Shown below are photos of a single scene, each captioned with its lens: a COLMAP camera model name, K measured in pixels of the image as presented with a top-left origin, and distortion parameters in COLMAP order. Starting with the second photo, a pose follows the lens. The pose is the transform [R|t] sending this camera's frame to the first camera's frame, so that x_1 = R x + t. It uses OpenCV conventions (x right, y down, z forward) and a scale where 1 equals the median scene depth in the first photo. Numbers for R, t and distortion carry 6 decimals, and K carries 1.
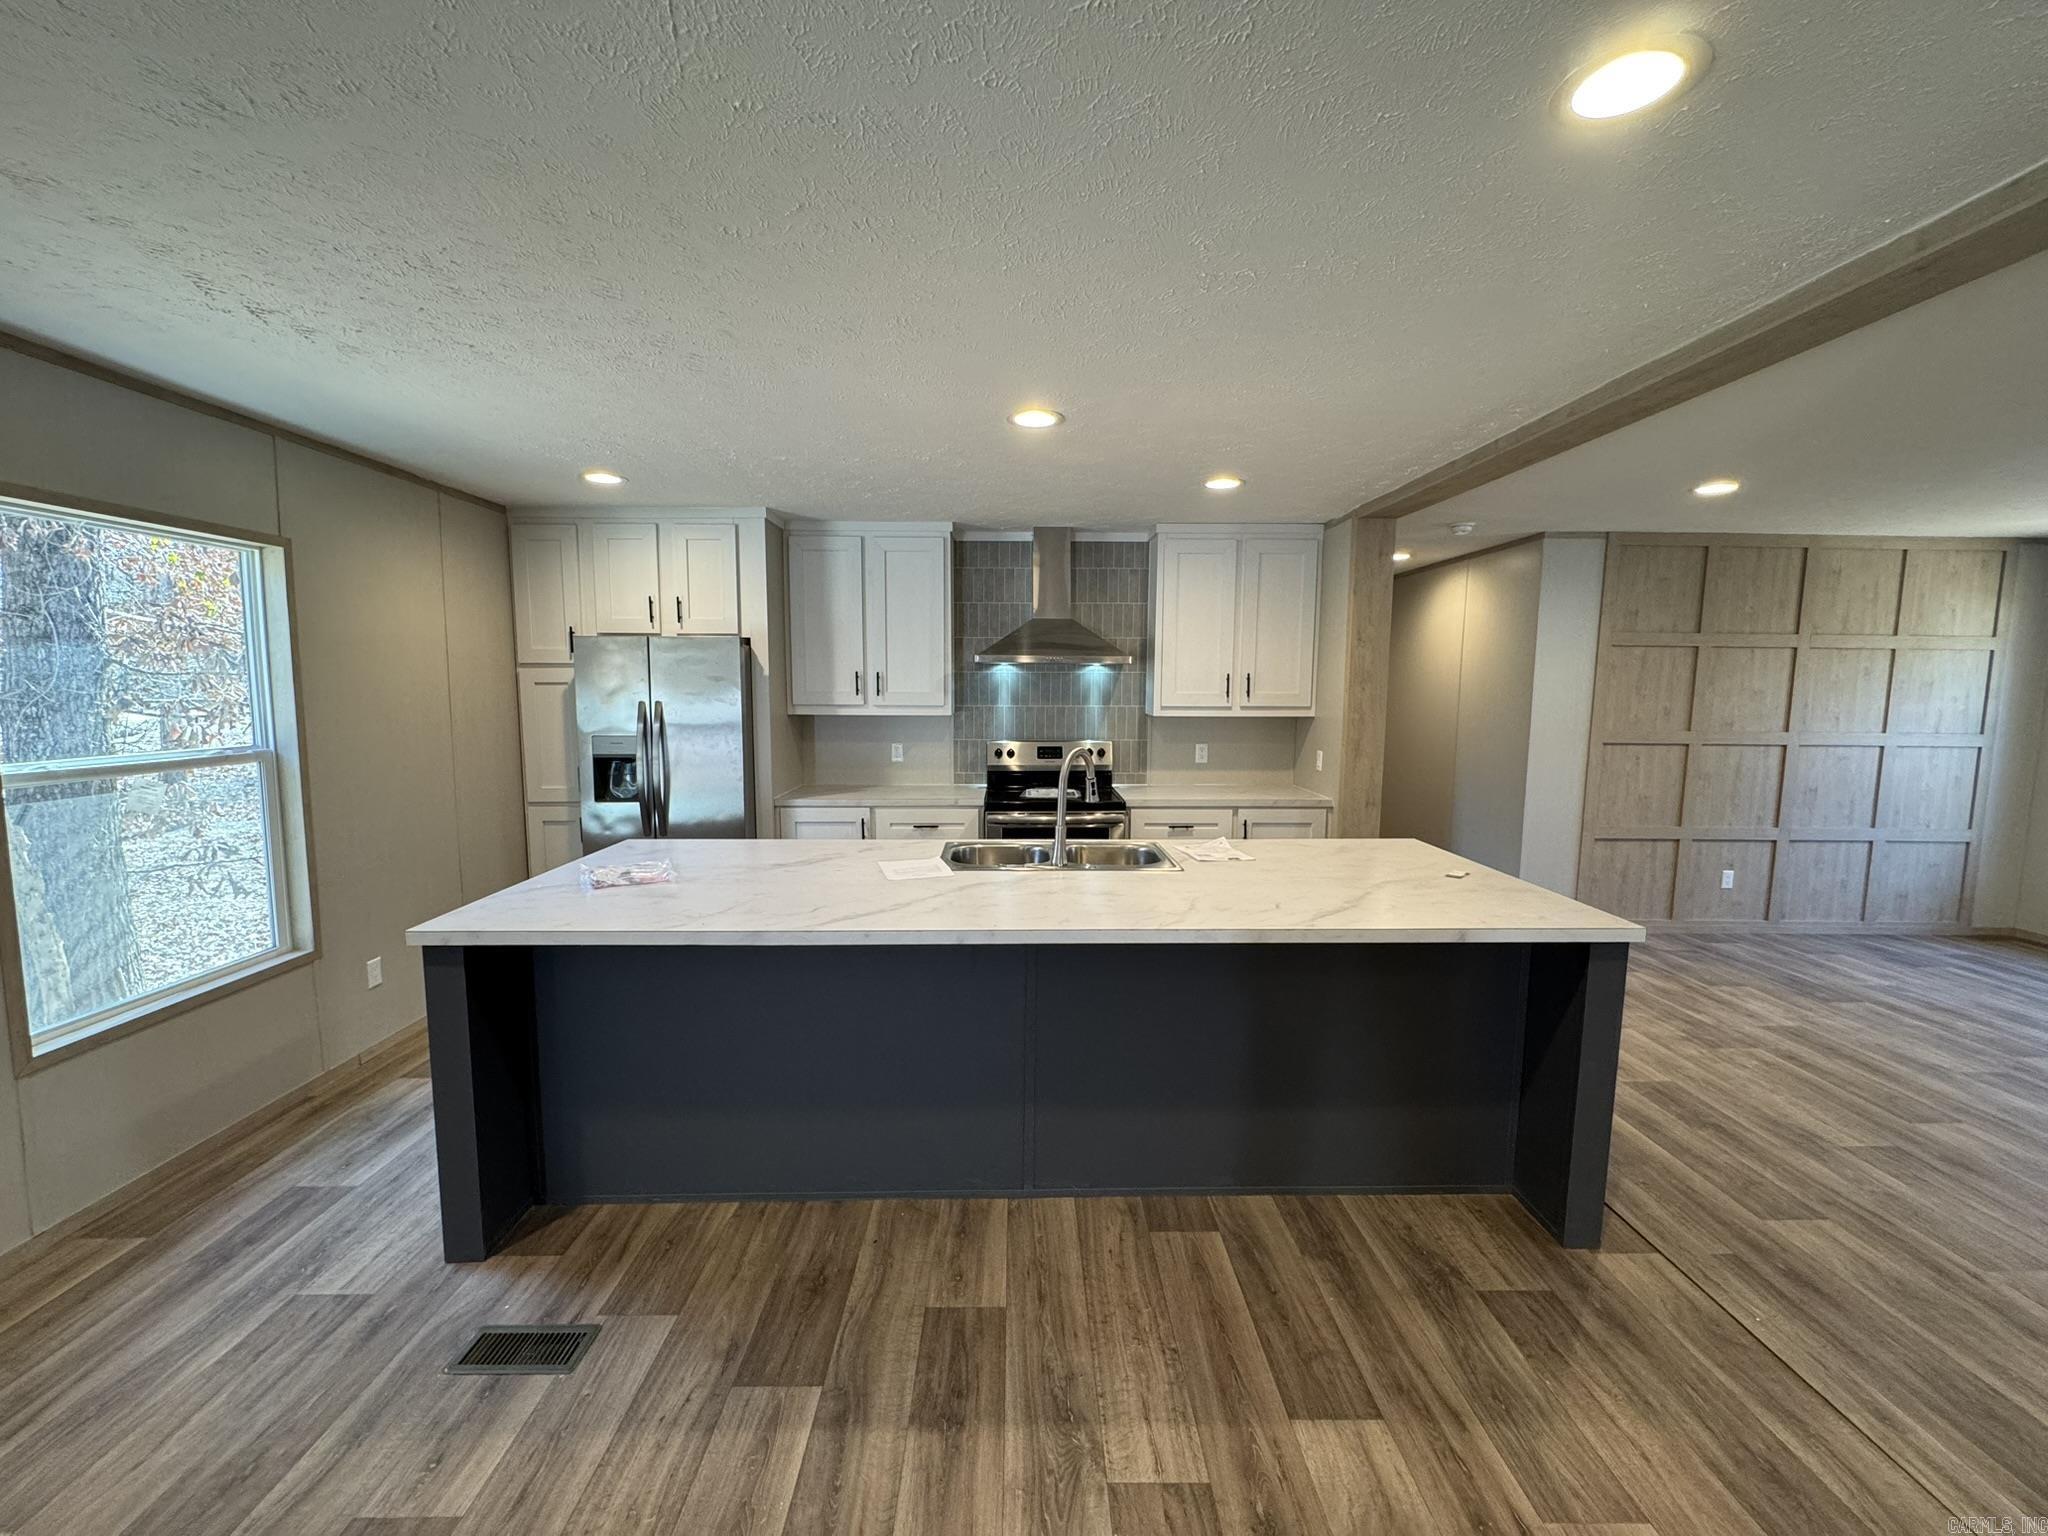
lens RADIAL K [[816.0, 0, 1022.7], [0, 816.0, 767.0], [0, 0, 1]] dist [-0.002457, 0.000148]
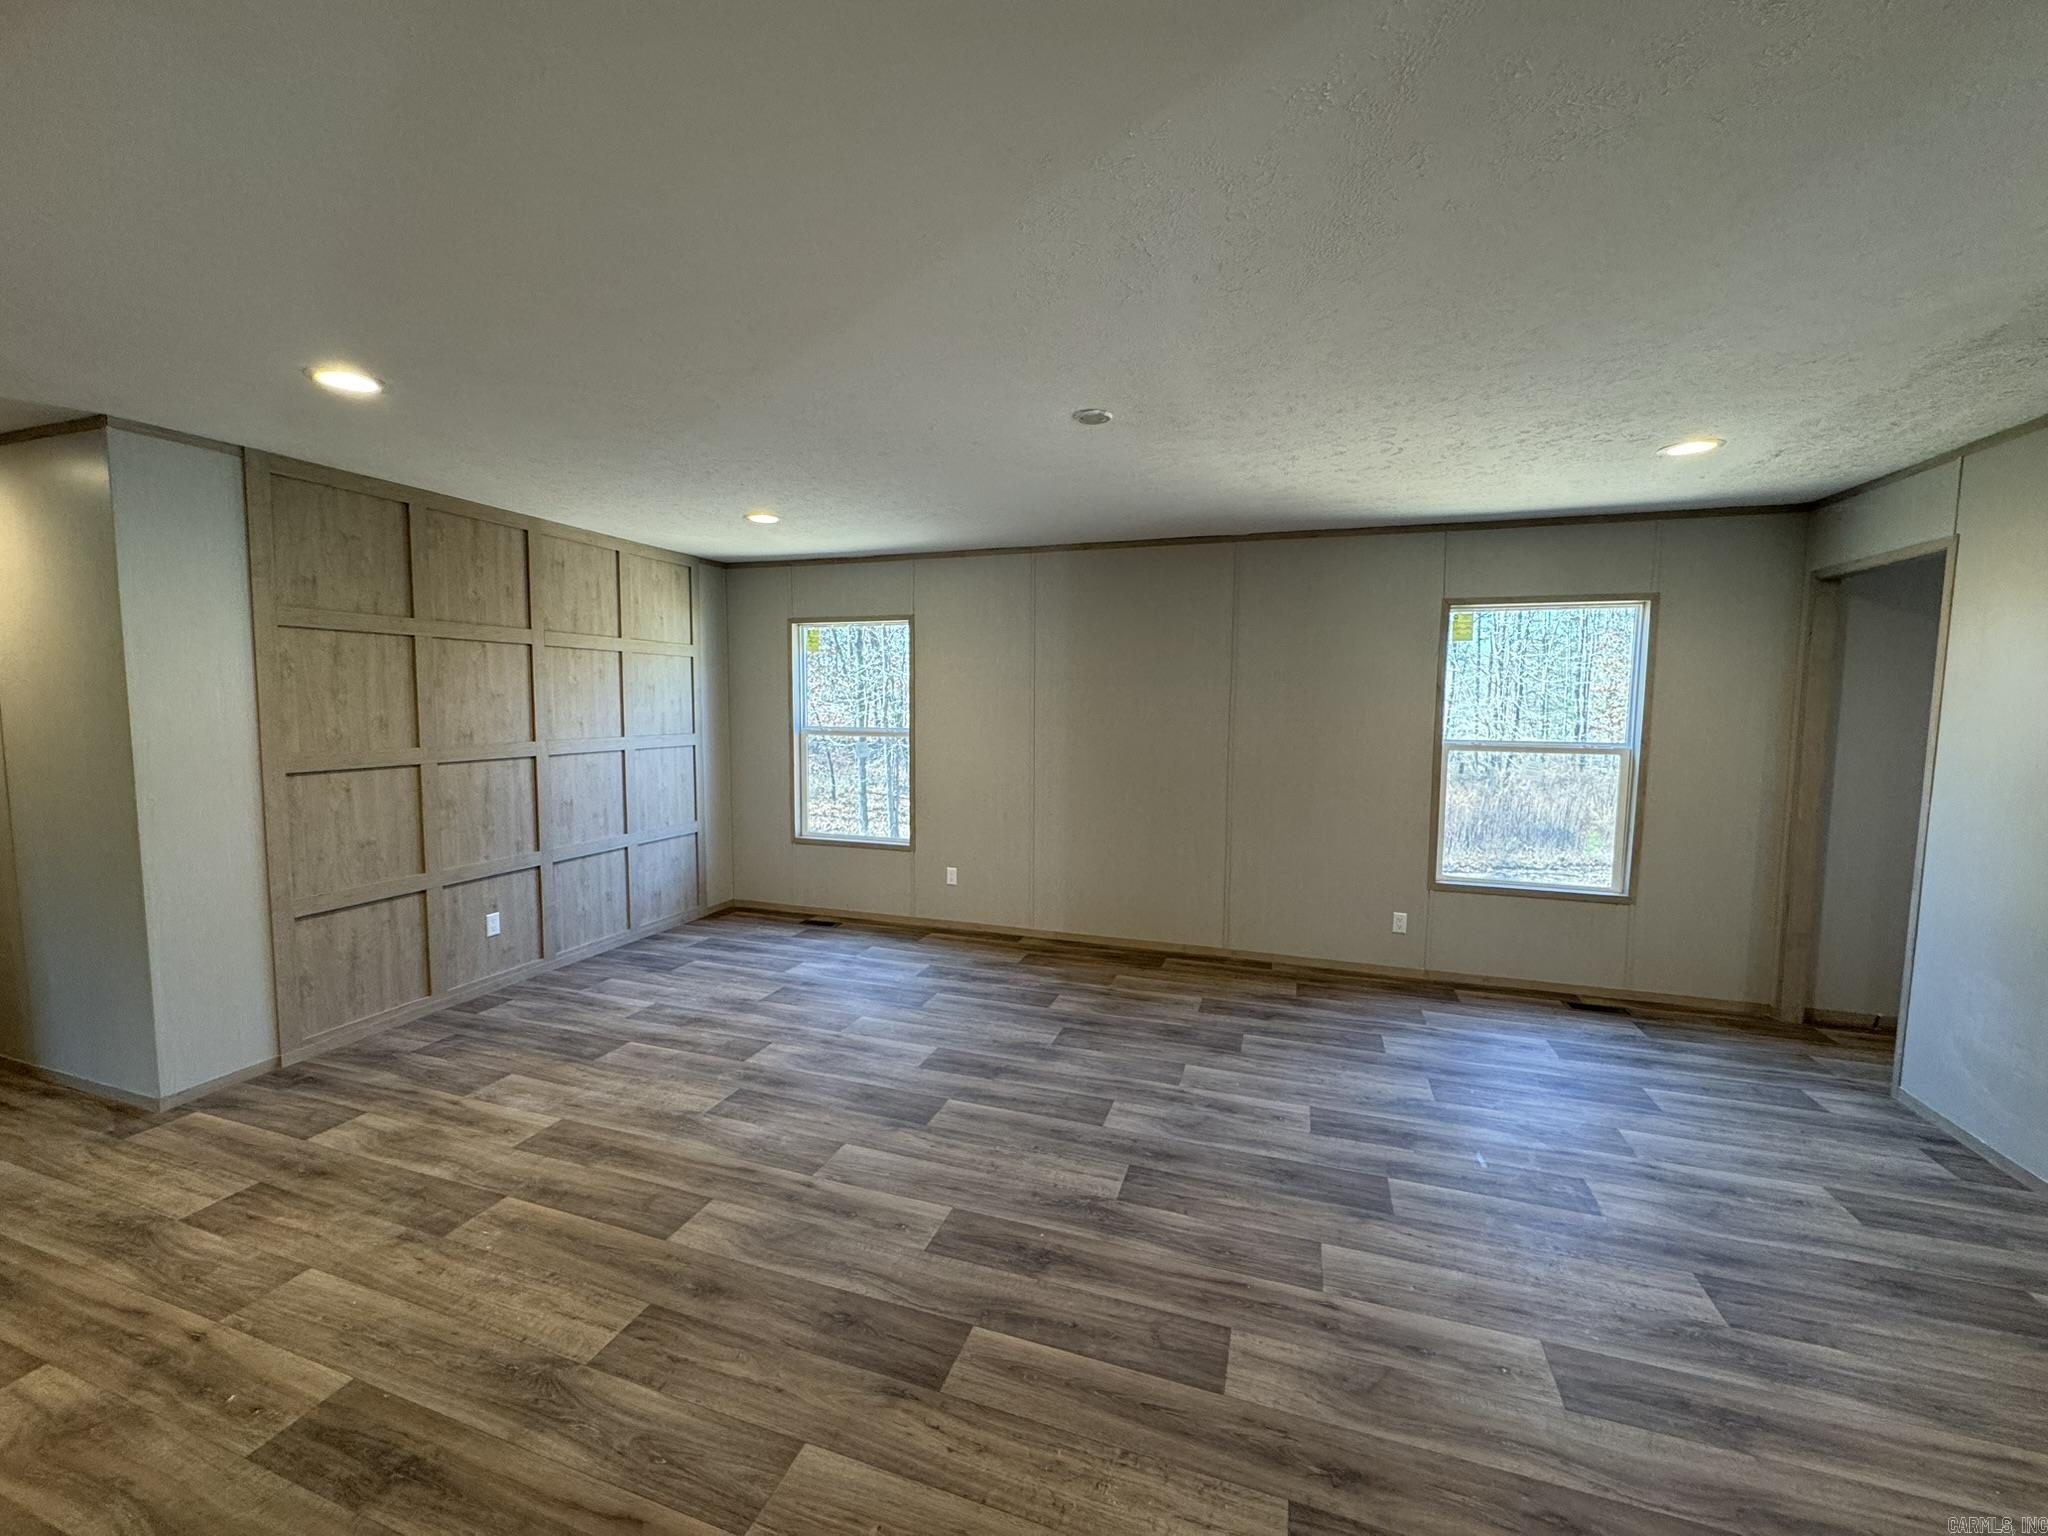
lens RADIAL K [[817.8, 0, 1023.5], [0, 817.8, 765.5], [0, 0, 1]] dist [-0.001898, 0.000117]
pose [[0.330160, -0.083286, 0.940243, 0.314230], [0.090440, 0.994308, 0.056318, -0.020874], [-0.939582, 0.066441, 0.335813, 0.236845]]
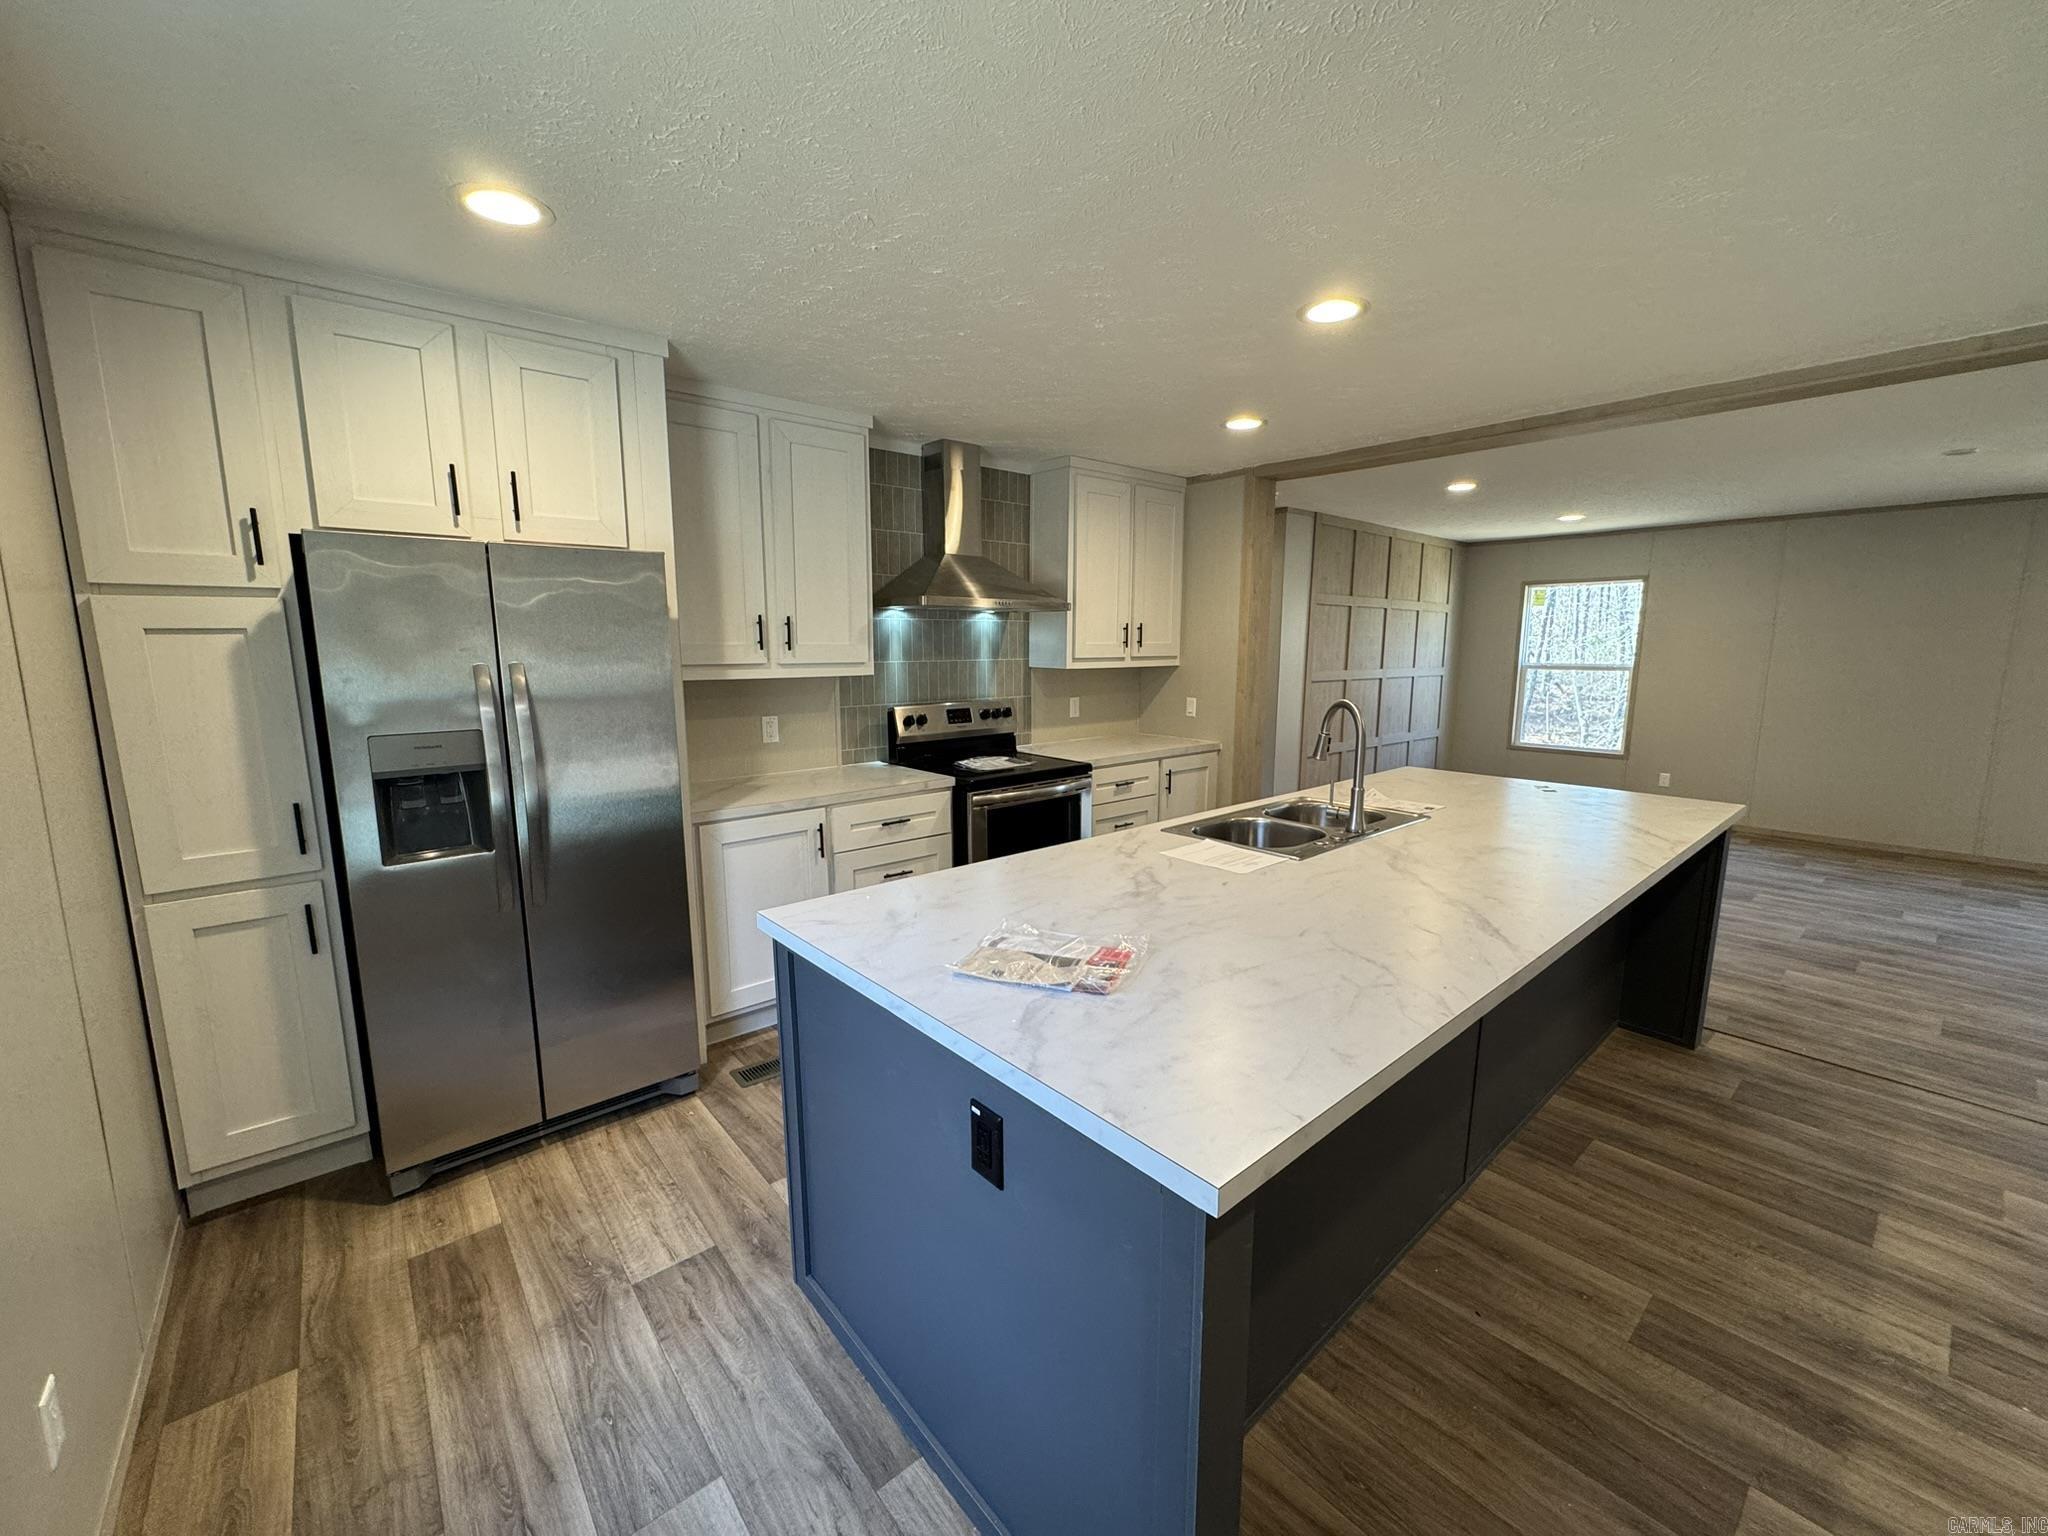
lens RADIAL K [[816.0, 0, 1022.7], [0, 816.0, 767.0], [0, 0, 1]] dist [-0.002457, 0.000148]
pose [[0.769469, -0.102006, 0.630486, -0.486916], [0.069705, 0.994679, 0.075858, -0.026644], [-0.634869, -0.014422, 0.772485, 0.329918]]
